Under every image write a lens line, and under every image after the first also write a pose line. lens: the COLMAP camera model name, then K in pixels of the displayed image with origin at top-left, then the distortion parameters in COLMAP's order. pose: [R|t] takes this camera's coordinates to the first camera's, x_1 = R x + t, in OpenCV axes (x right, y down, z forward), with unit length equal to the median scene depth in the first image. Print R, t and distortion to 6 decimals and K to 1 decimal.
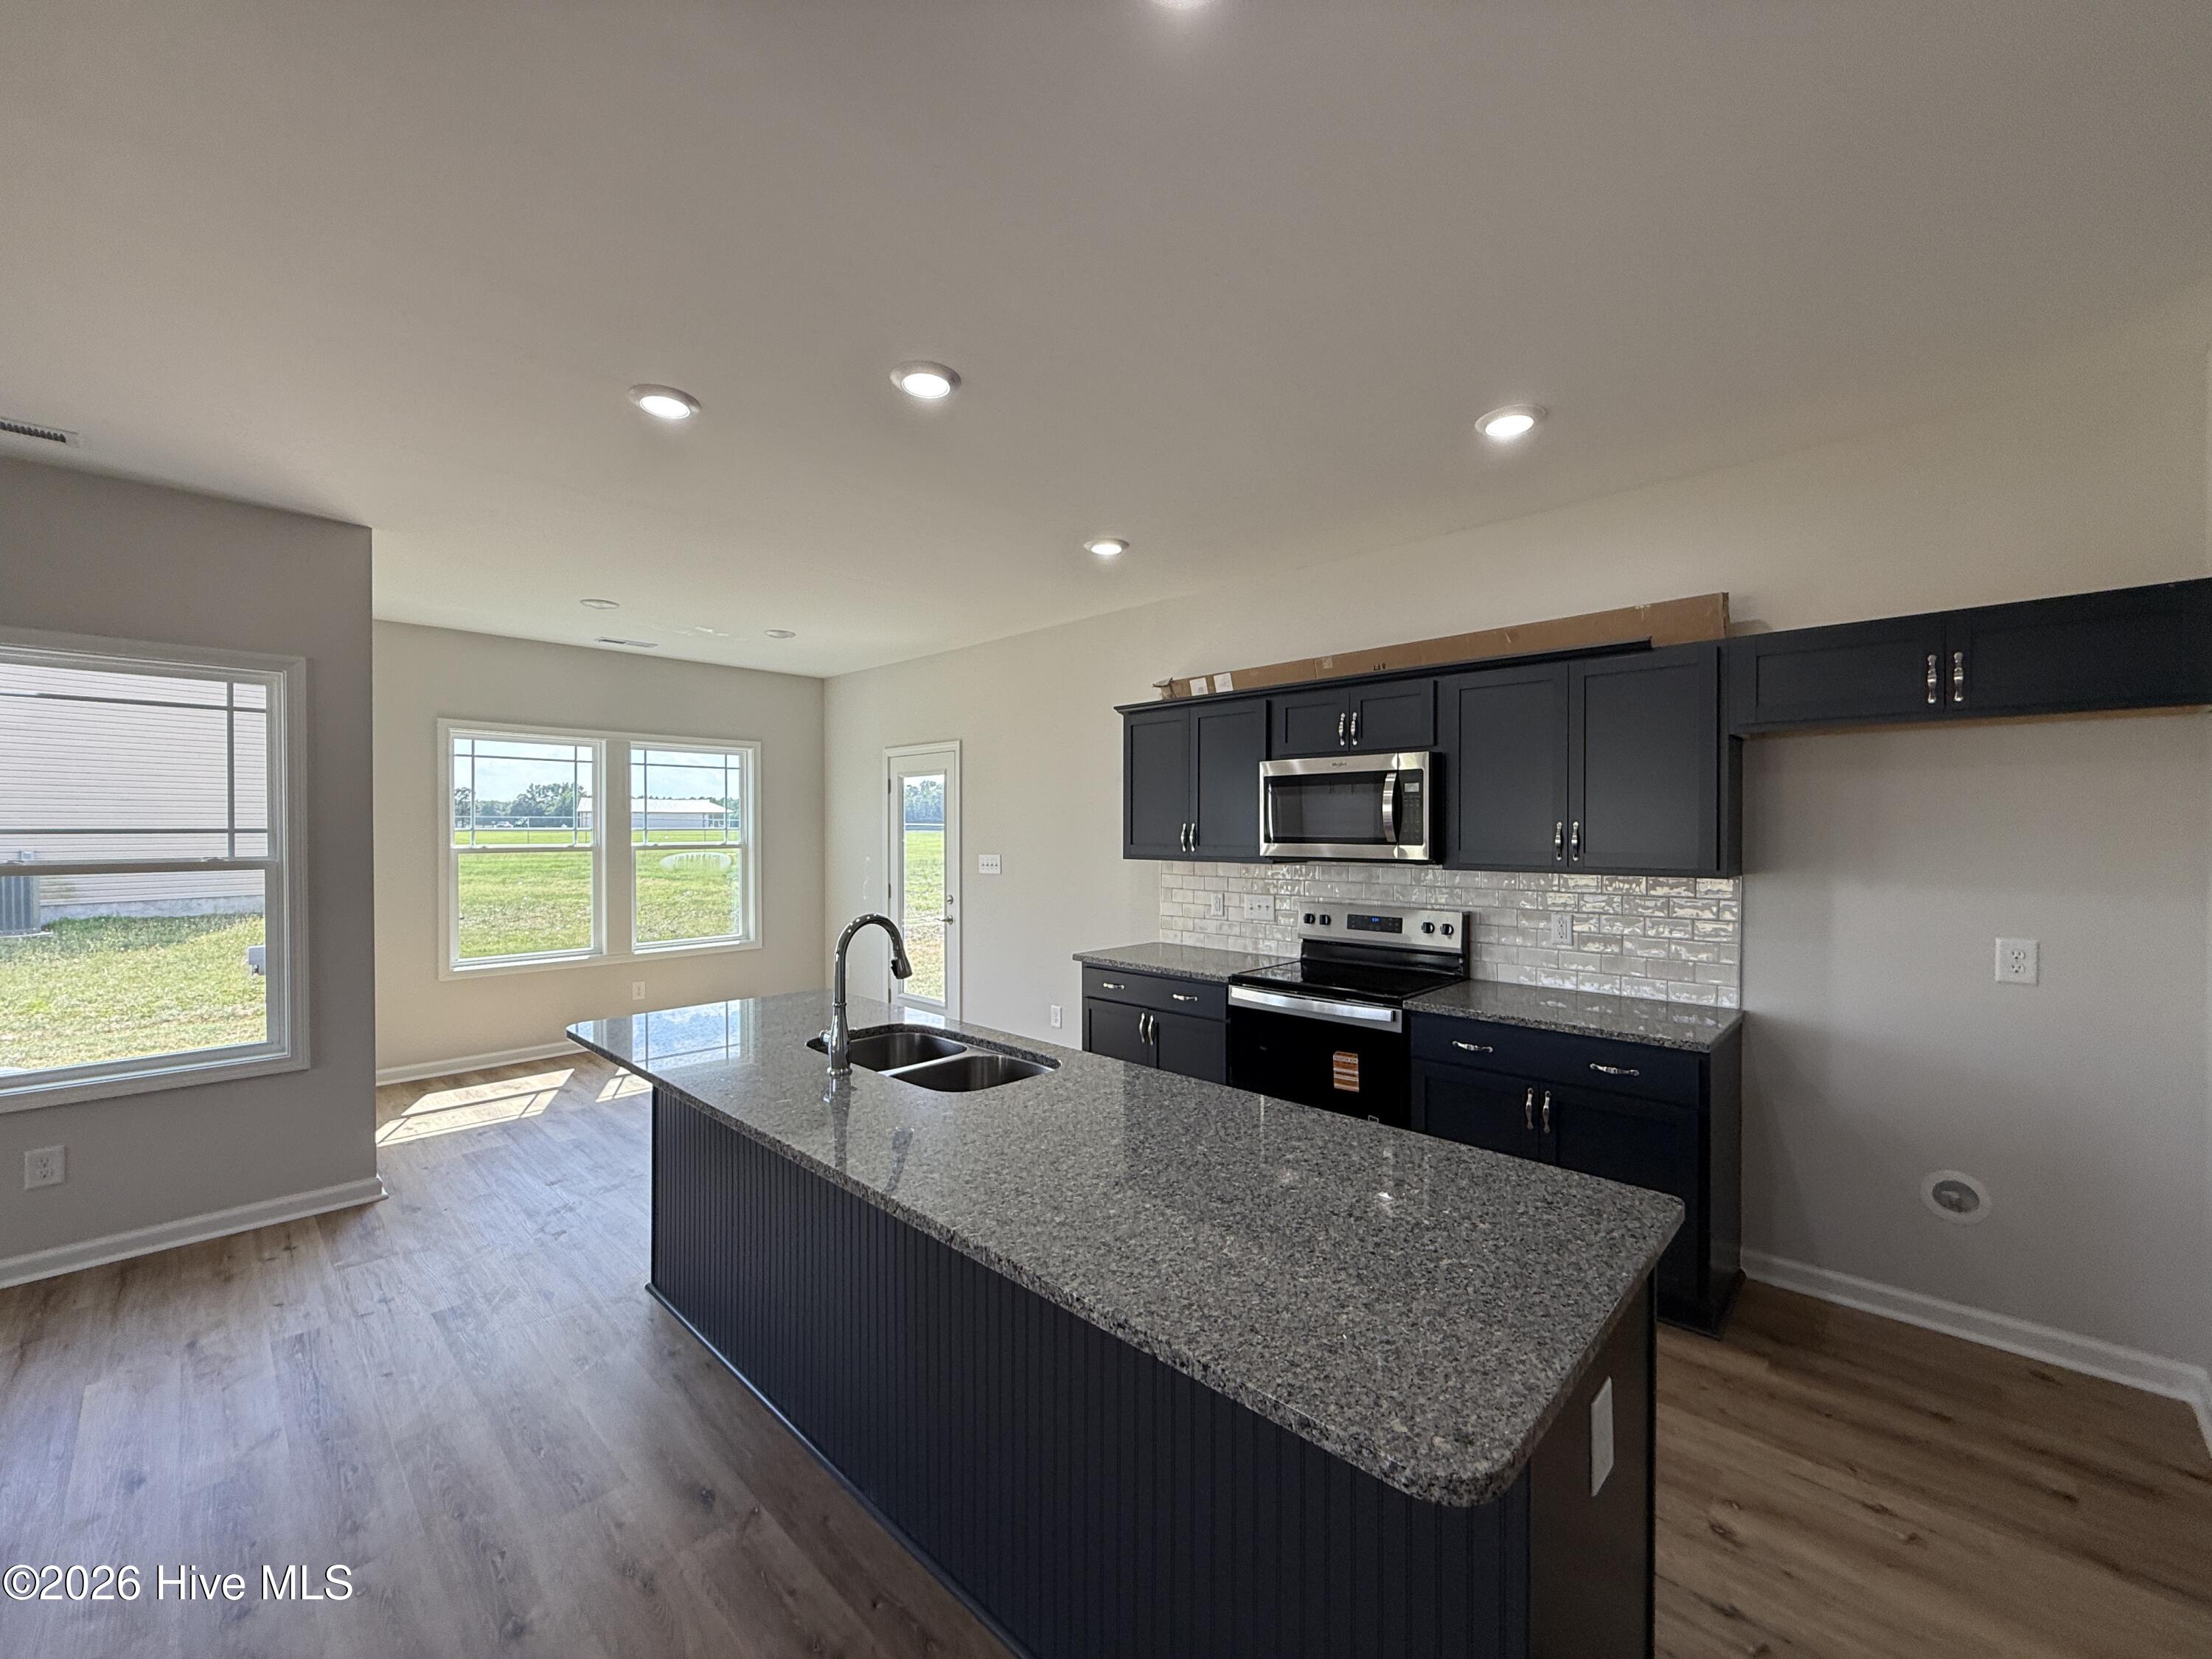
lens RADIAL K [[893.3, 0, 1096.2], [0, 893.3, 830.0], [0, 0, 1]] dist [-0.000356, -0.000160]
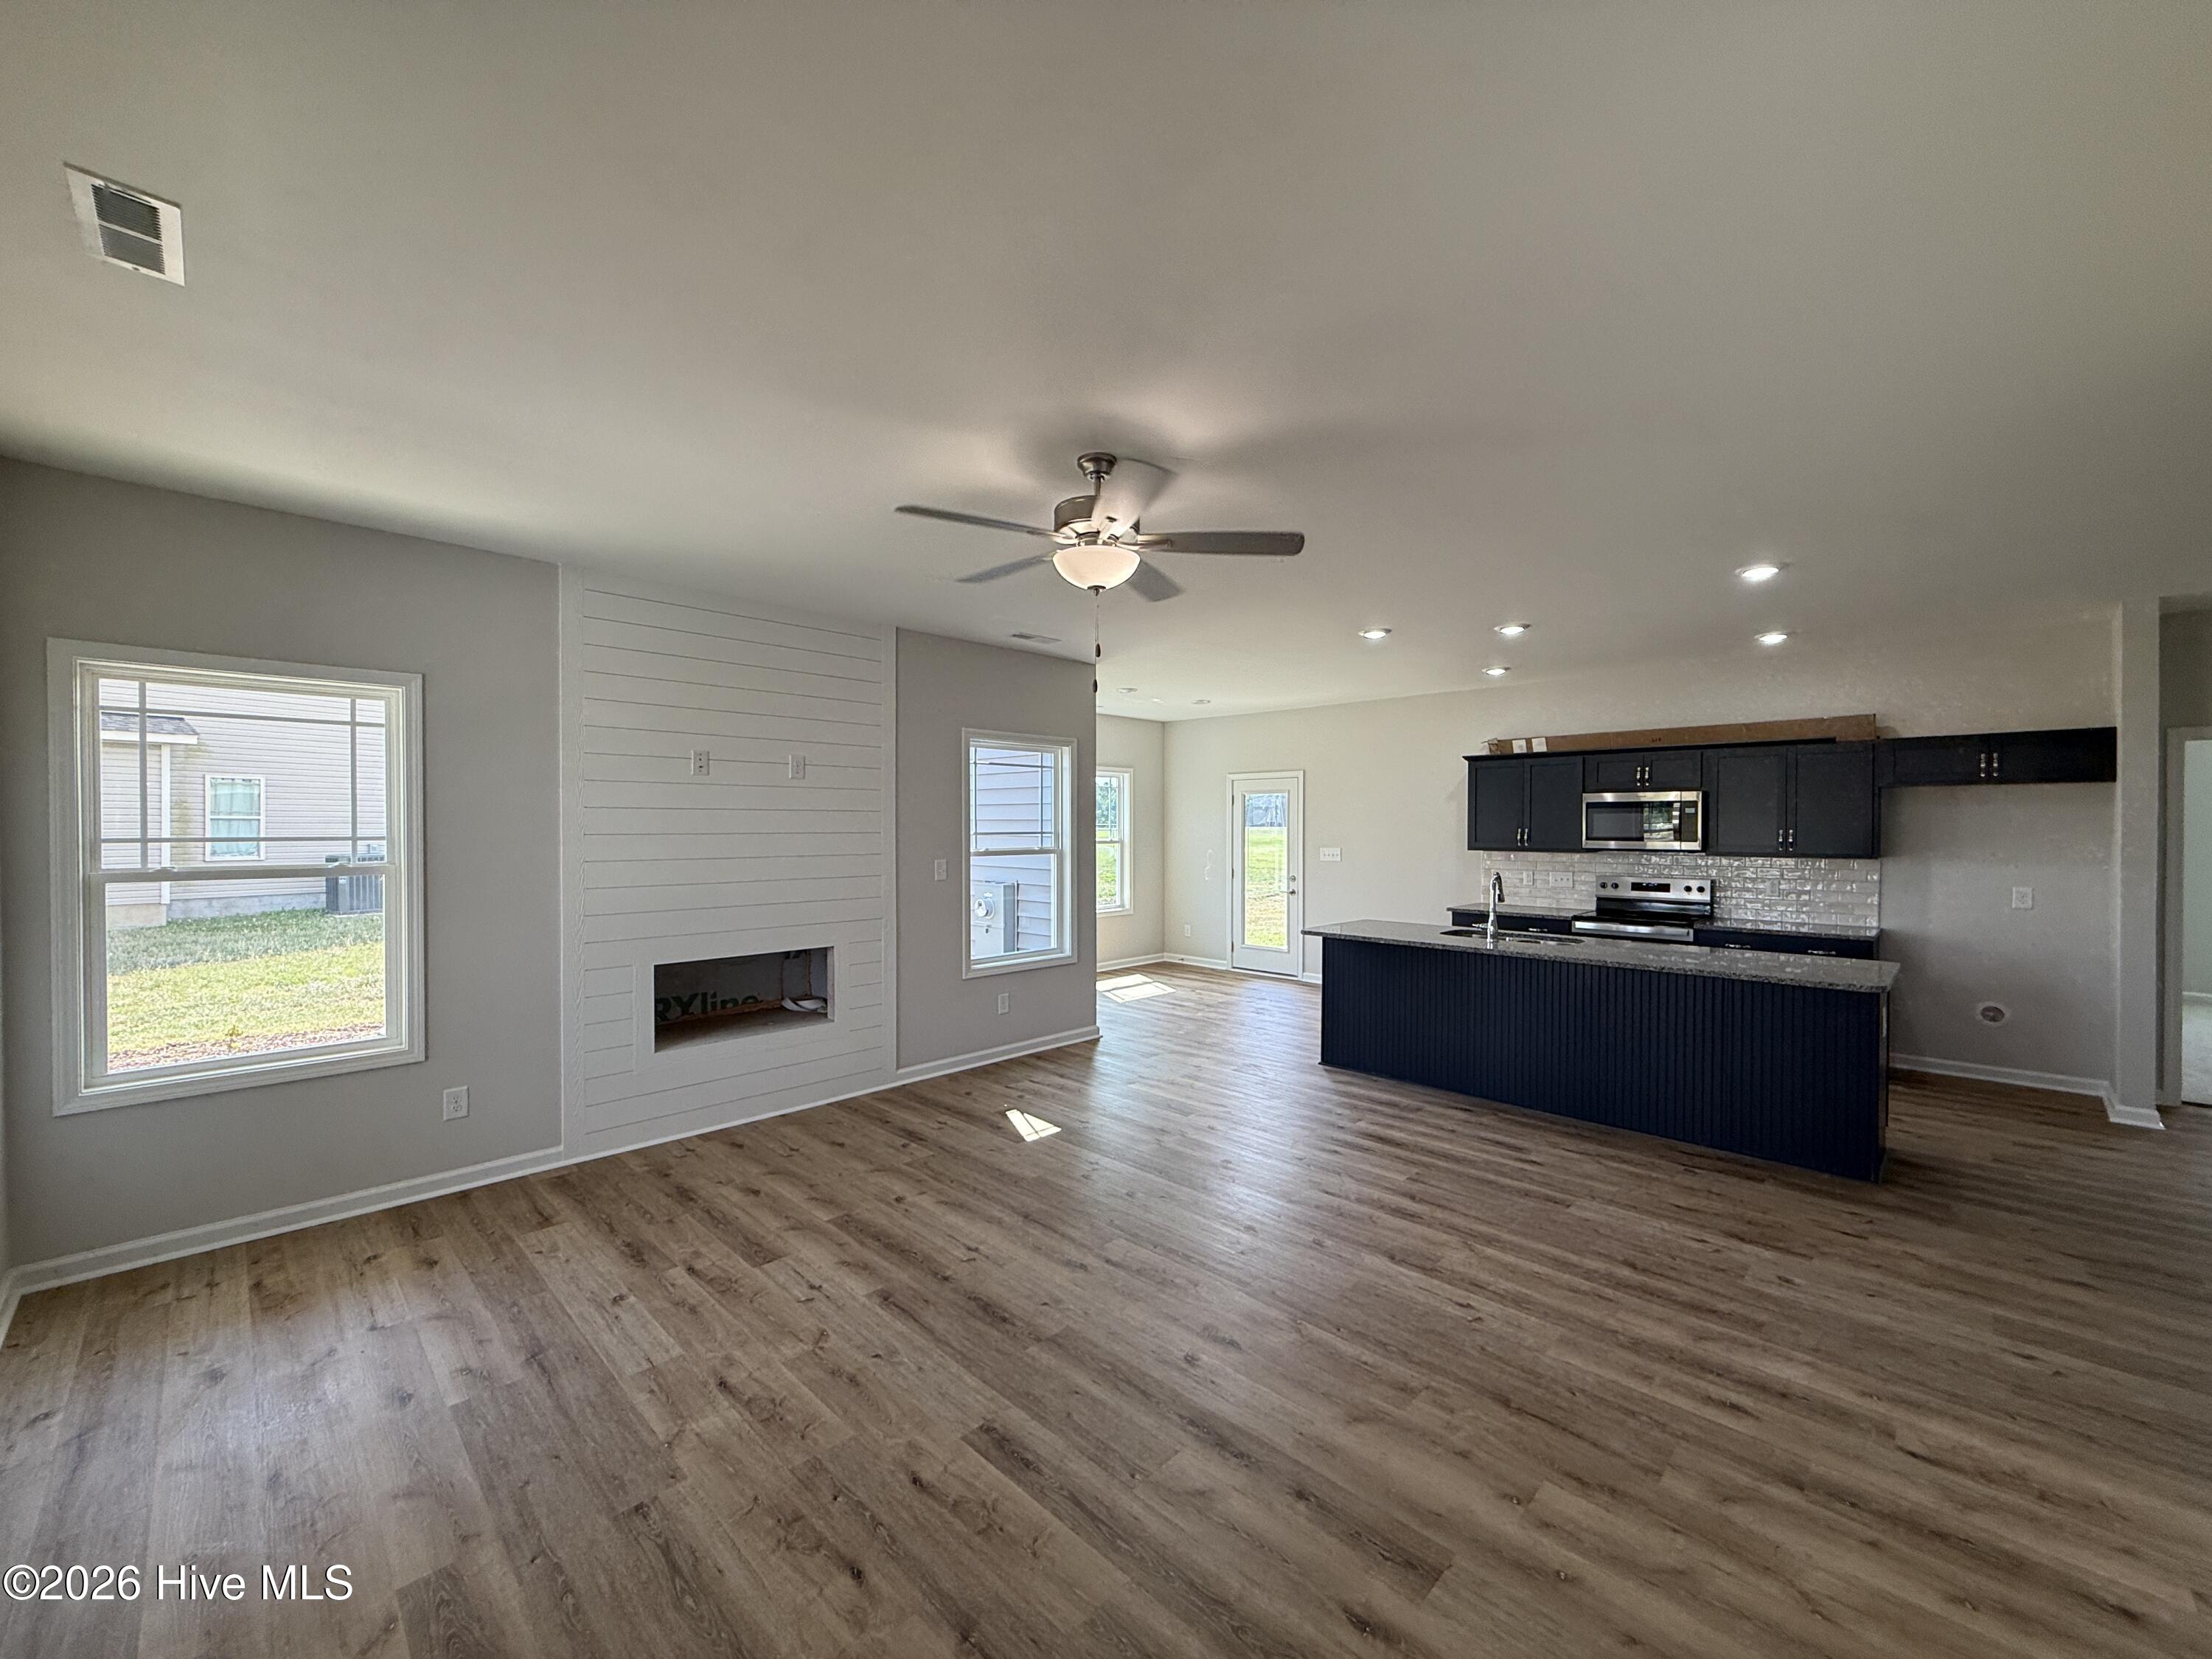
lens RADIAL K [[884.4, 0, 1101.9], [0, 884.4, 830.7], [0, 0, 1]] dist [0.001162, -0.000271]
pose [[0.999828, 0.002296, -0.018426, -0.966069], [-0.002223, 0.999990, 0.003955, -0.012511], [0.018435, -0.003913, 0.999822, -0.987107]]
